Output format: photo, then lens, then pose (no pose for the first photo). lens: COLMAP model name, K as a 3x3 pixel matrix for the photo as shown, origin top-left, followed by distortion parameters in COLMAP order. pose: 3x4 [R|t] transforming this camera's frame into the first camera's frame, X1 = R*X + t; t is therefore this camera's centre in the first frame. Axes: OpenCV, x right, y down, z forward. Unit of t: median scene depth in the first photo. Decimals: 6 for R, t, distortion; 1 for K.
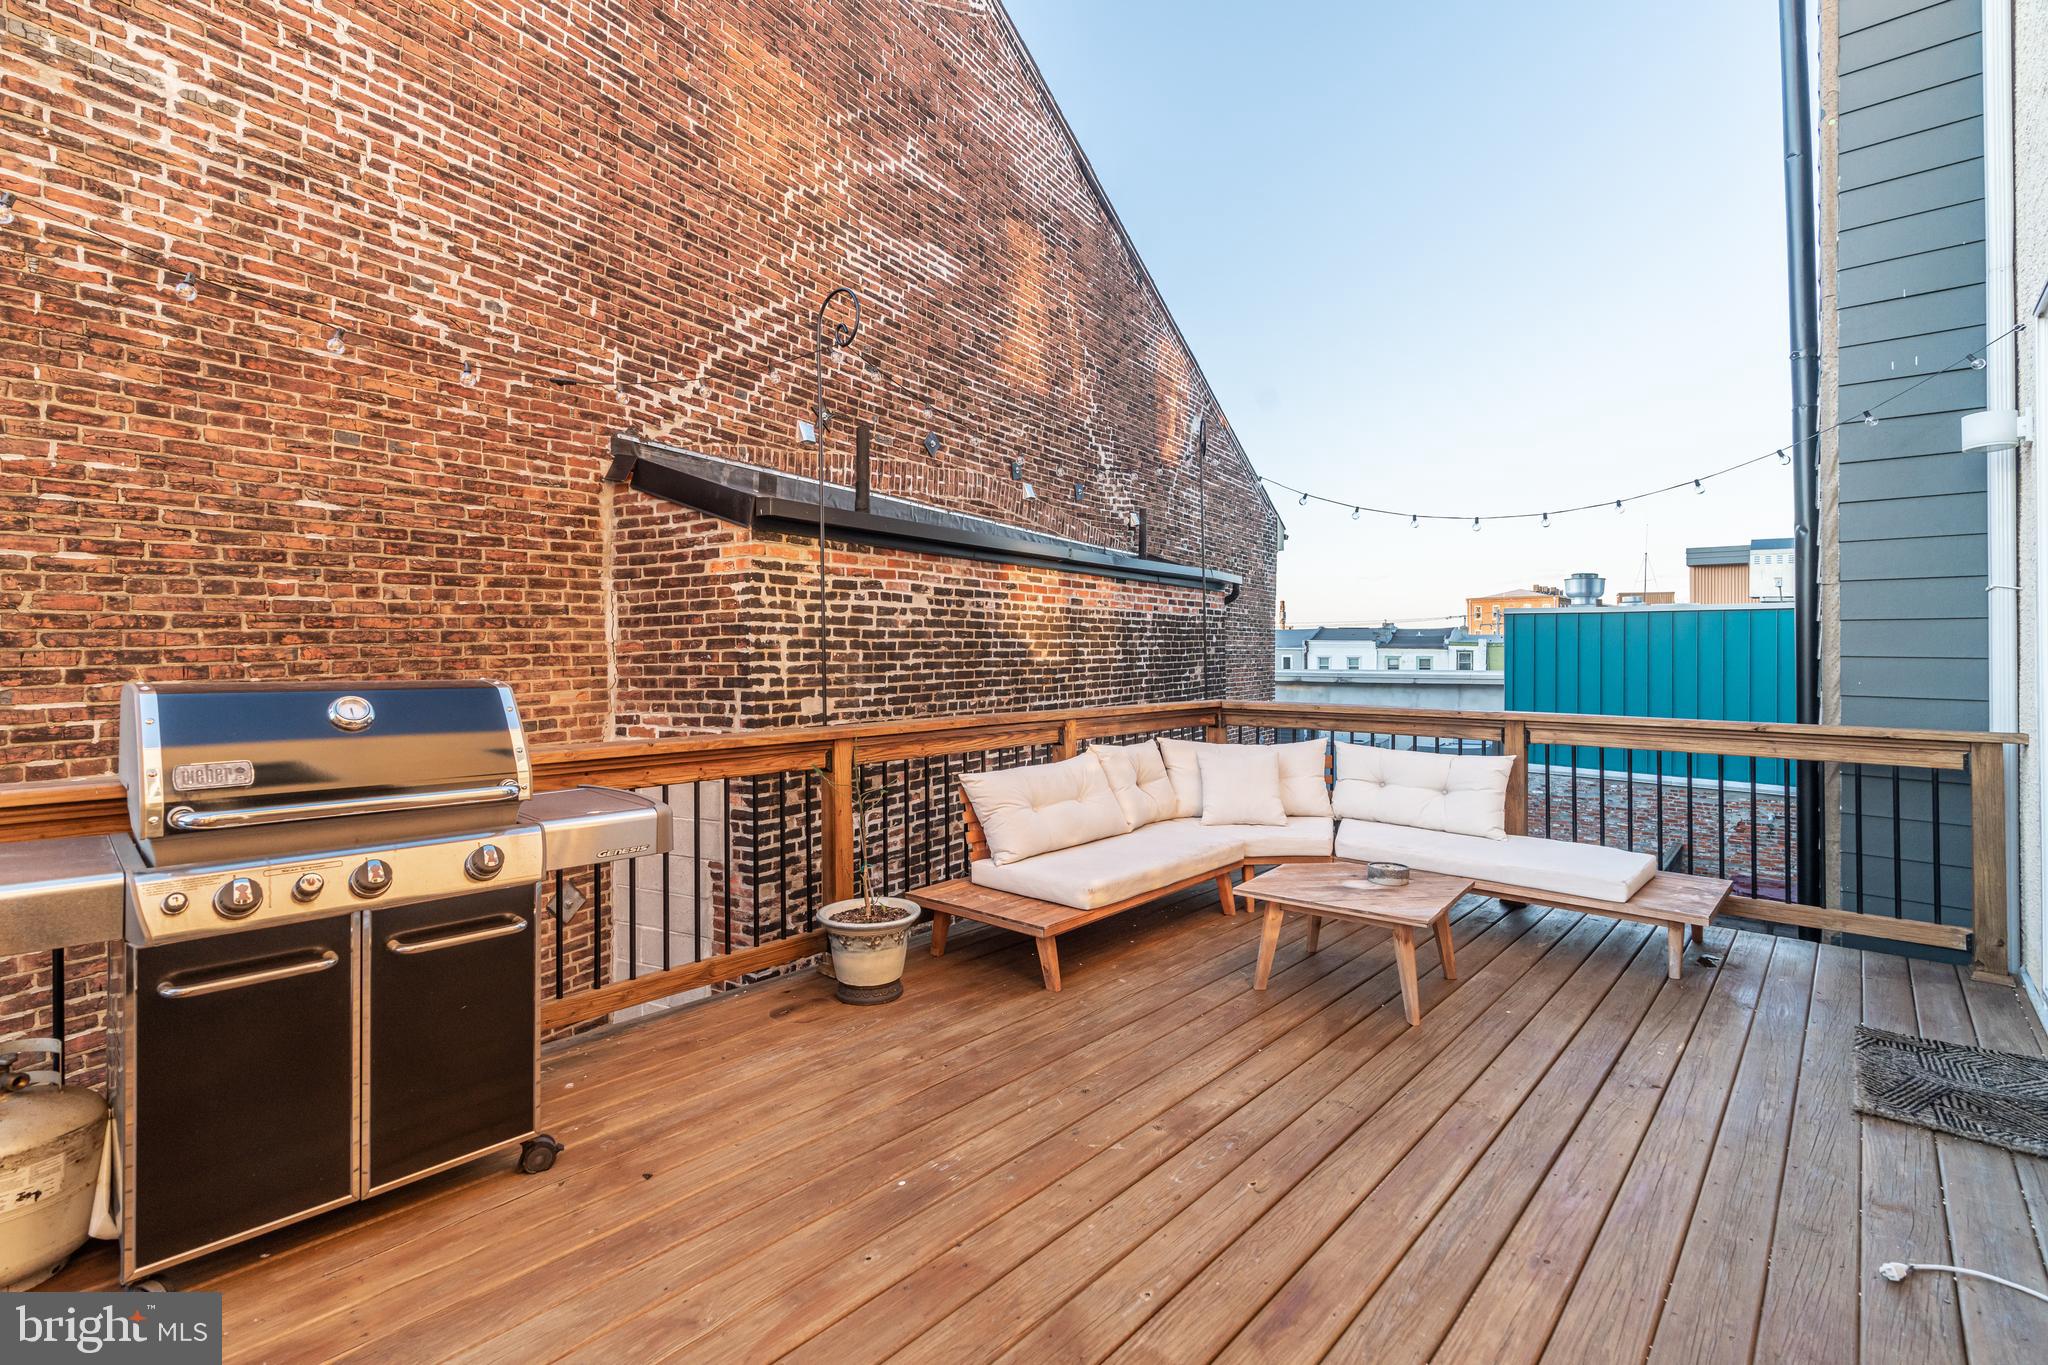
lens RADIAL K [[941.3, 0, 1023.8], [0, 941.3, 641.8], [0, 0, 1]] dist [-0.012312, 0.007235]
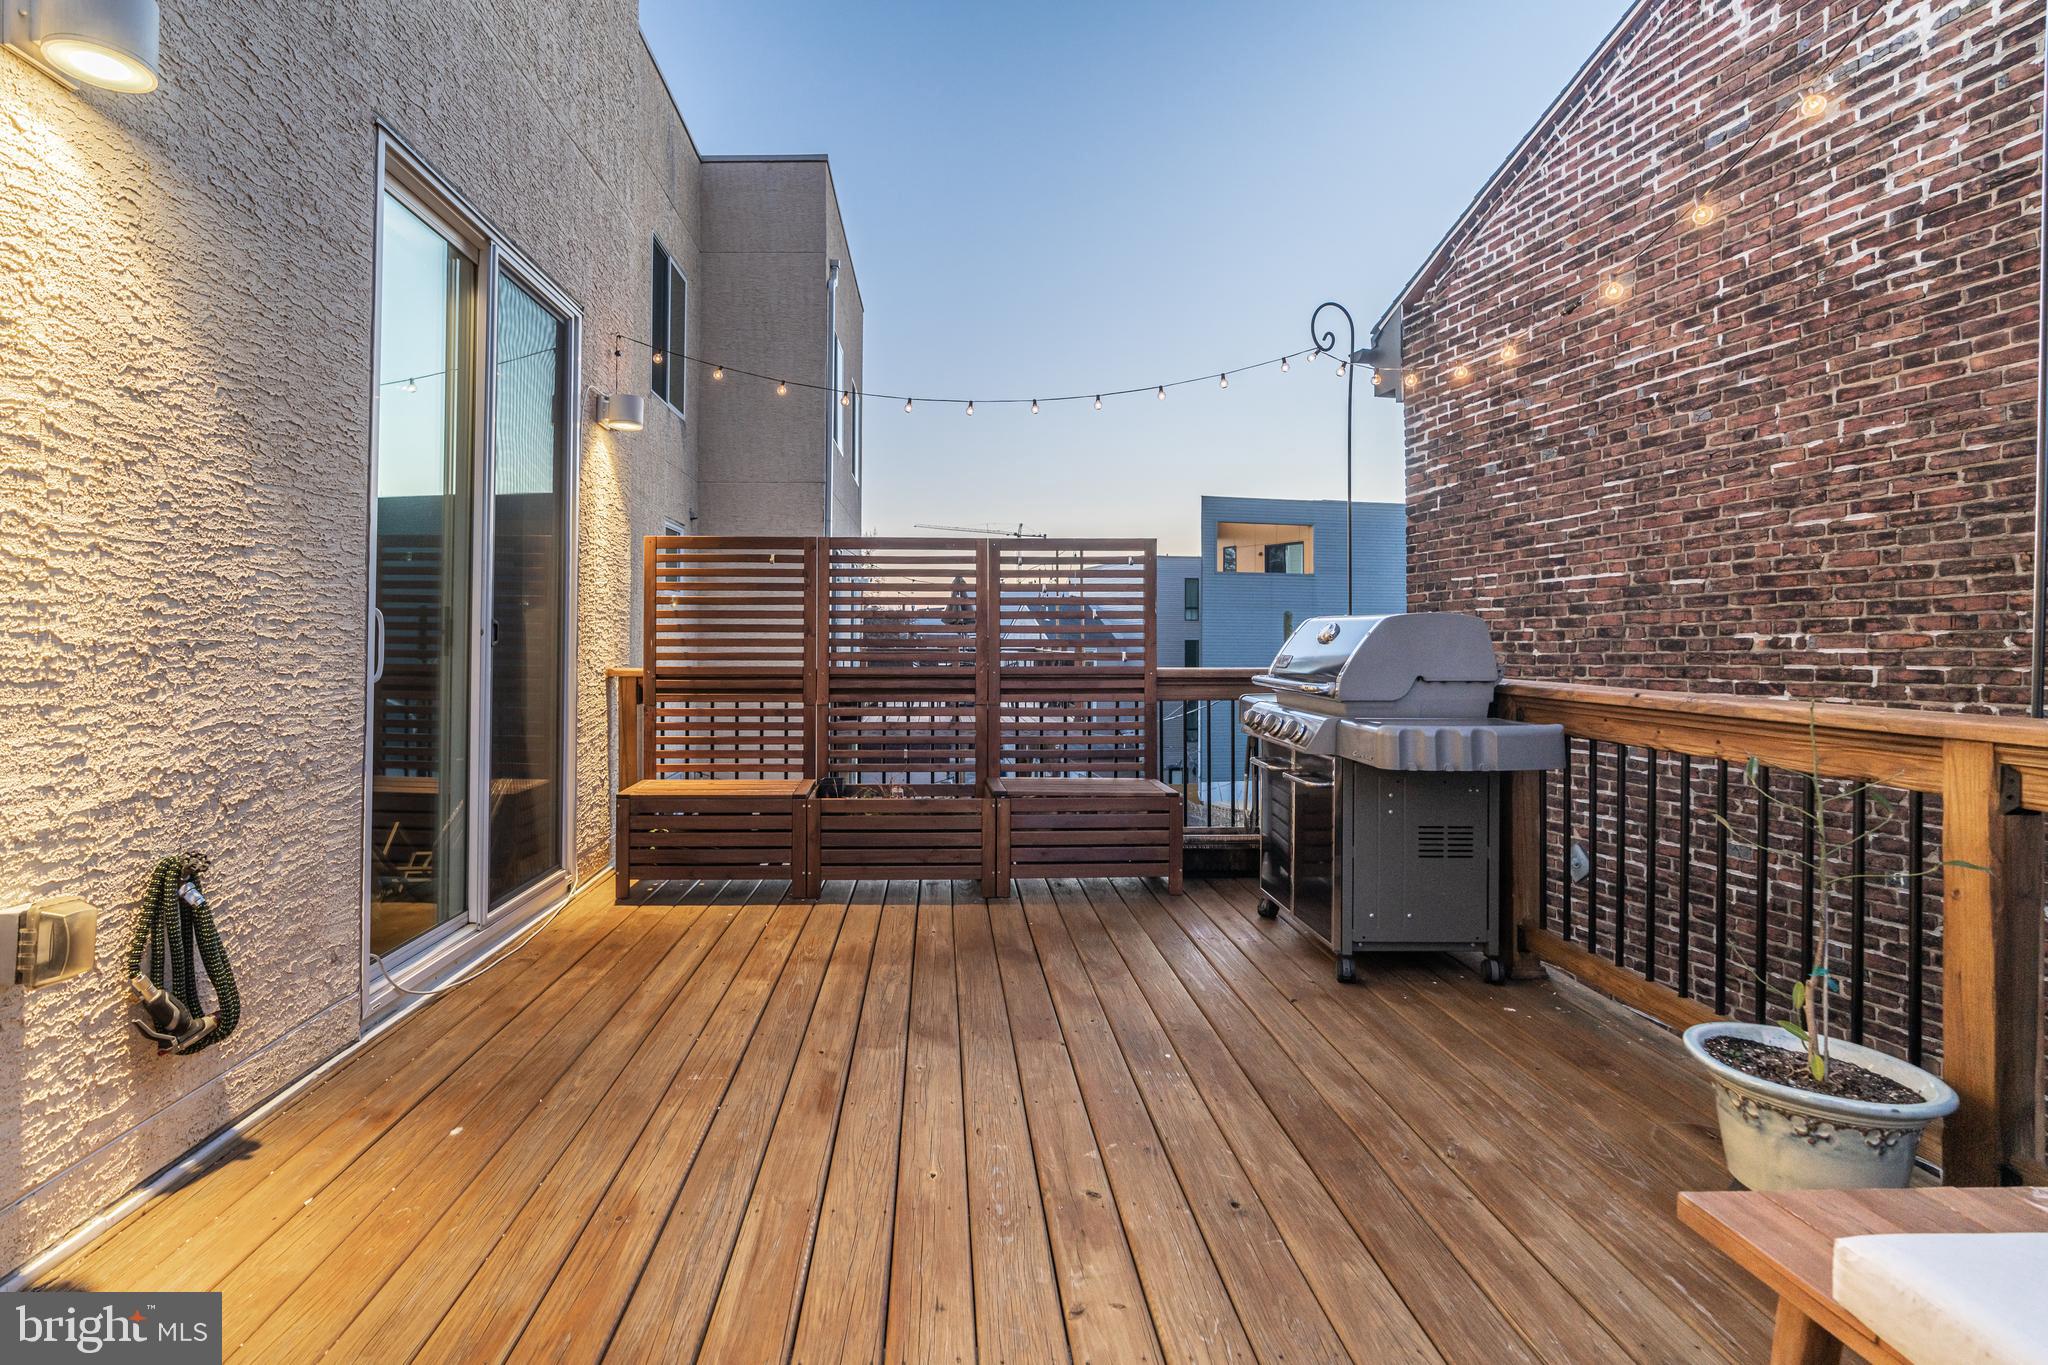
lens RADIAL K [[956.4, 0, 948.3], [0, 956.4, 627.1], [0, 0, 1]] dist [-0.004444, 0.001680]
pose [[-0.733690, -0.012161, -0.679375, 0.460208], [-0.000064, 0.999841, -0.017828, 0.049601], [0.679484, -0.013037, -0.733574, 0.912933]]
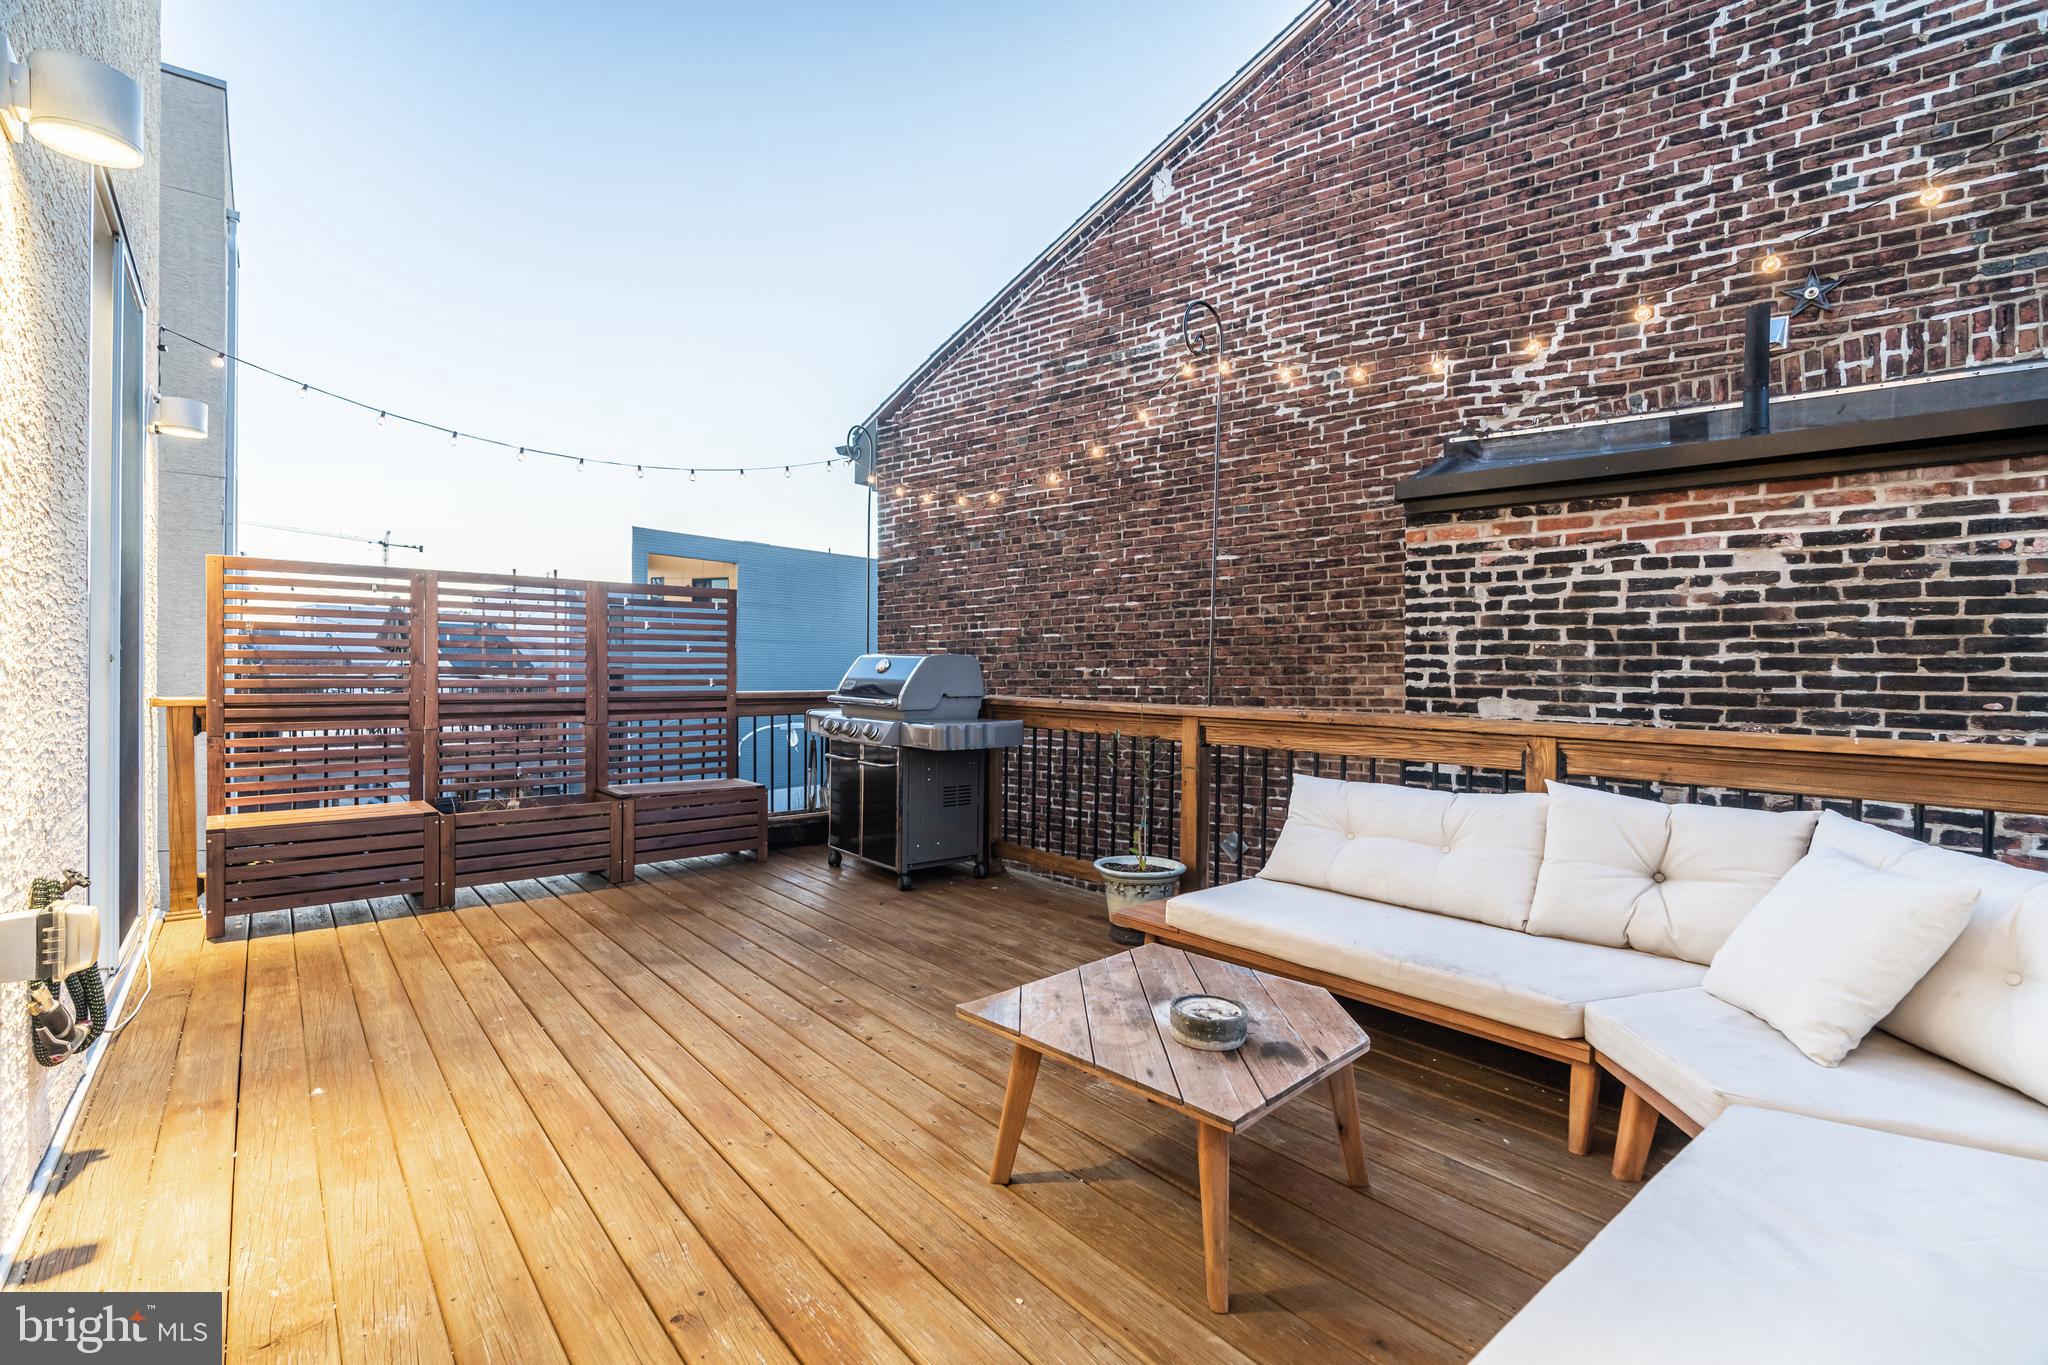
lens RADIAL K [[917.3, 0, 1017.8], [0, 917.3, 678.5], [0, 0, 1]] dist [-0.012707, 0.006093]
pose [[-0.141419, 0.005829, -0.989933, 0.810261], [-0.004087, 0.999971, 0.006472, 0.047777], [0.989941, 0.004962, -0.141391, 0.865570]]
